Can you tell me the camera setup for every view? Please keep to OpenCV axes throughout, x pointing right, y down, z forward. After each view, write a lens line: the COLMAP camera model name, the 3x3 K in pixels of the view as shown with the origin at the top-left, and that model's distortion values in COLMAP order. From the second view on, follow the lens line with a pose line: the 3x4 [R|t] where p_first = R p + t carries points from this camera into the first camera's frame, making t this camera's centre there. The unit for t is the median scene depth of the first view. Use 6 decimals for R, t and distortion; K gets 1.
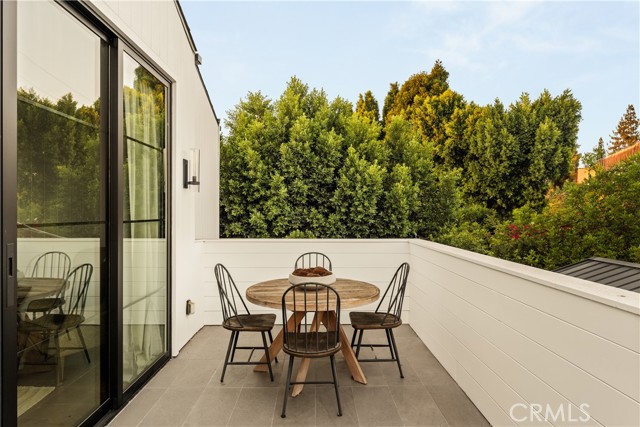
lens RADIAL K [[386.6, 0, 320.0], [0, 386.6, 213.5], [0, 0, 1]] dist [-0.000453, -0.000014]
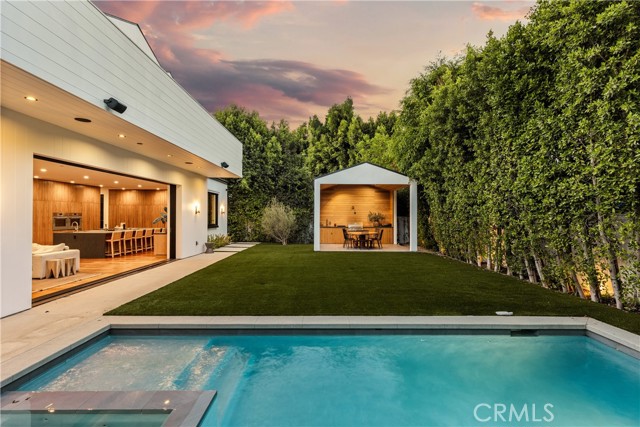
lens RADIAL K [[299.2, 0, 320.0], [0, 299.2, 213.5], [0, 0, 1]] dist [0.002625, 0.000272]
pose [[0.999944, -0.001431, -0.010524, 0.539348], [0.001323, 0.999946, -0.010308, 0.392057], [0.010539, 0.010294, 0.999891, -0.900139]]
